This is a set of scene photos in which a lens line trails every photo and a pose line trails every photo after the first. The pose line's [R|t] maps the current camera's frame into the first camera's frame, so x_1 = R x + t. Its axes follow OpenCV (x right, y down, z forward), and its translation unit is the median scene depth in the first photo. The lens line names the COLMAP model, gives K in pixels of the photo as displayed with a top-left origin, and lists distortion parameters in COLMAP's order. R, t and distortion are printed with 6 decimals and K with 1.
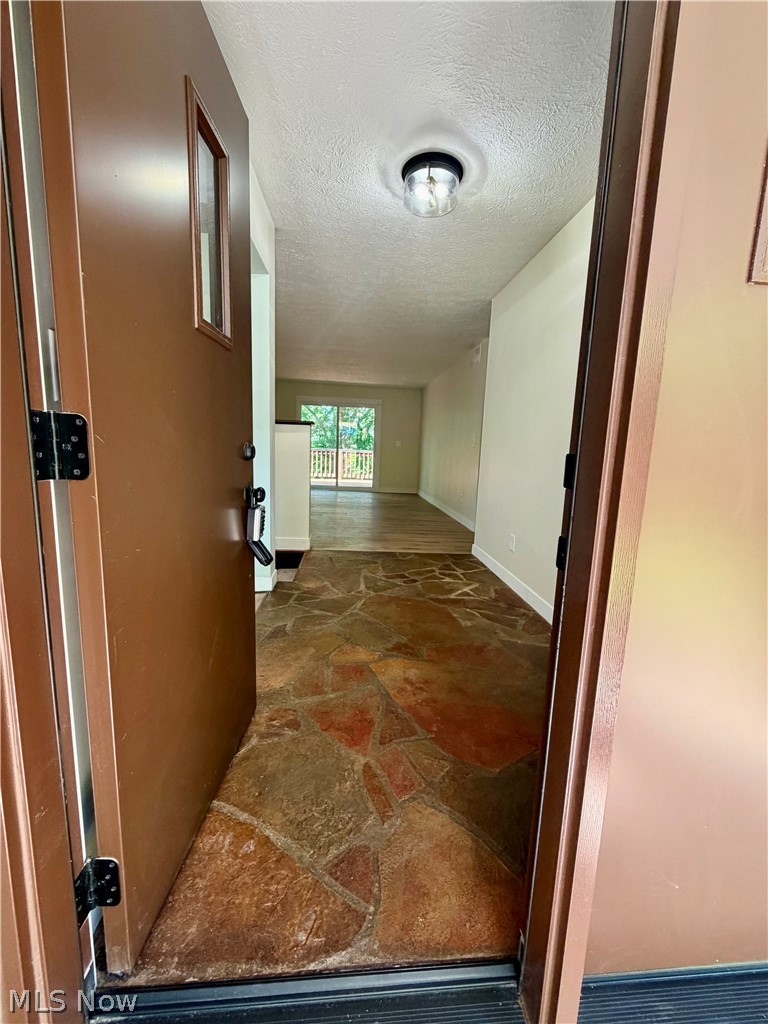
lens RADIAL K [[407.7, 0, 385.7], [0, 407.7, 512.3], [0, 0, 1]] dist [-0.000989, 0.000274]
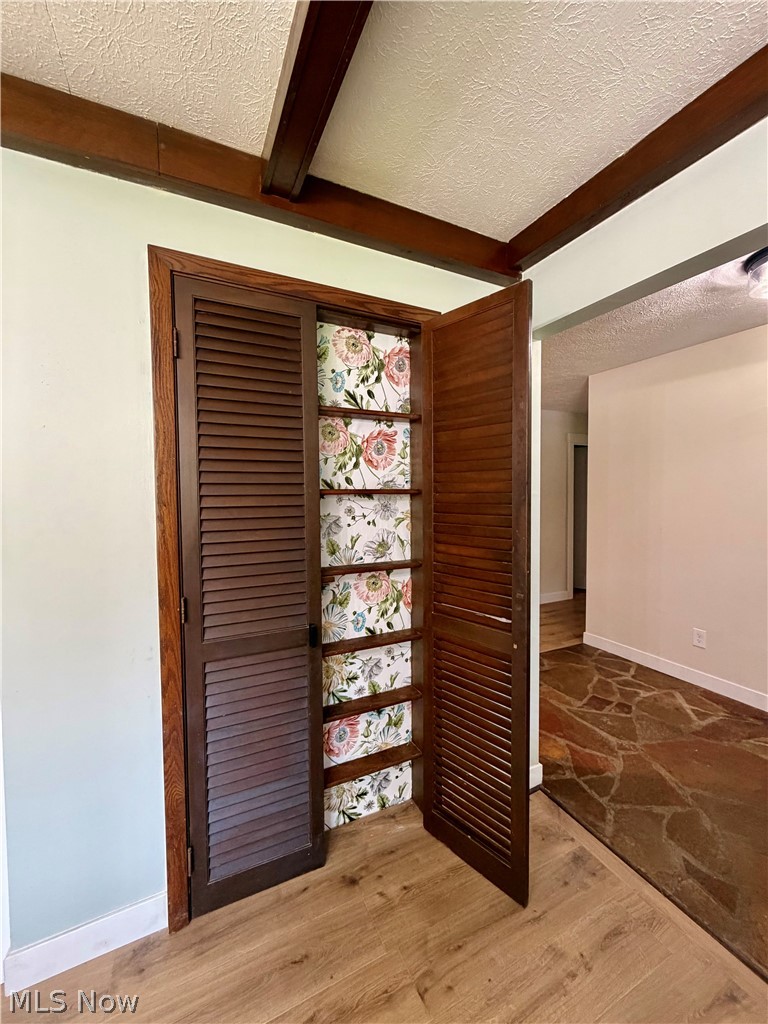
lens RADIAL K [[407.7, 0, 381.3], [0, 407.7, 511.8], [0, 0, 1]] dist [-0.000989, 0.000274]
pose [[0.931690, -0.064240, 0.357529, -0.686135], [0.100048, 0.991552, -0.082556, -0.209915], [-0.349205, 0.112686, 0.930246, 0.378497]]
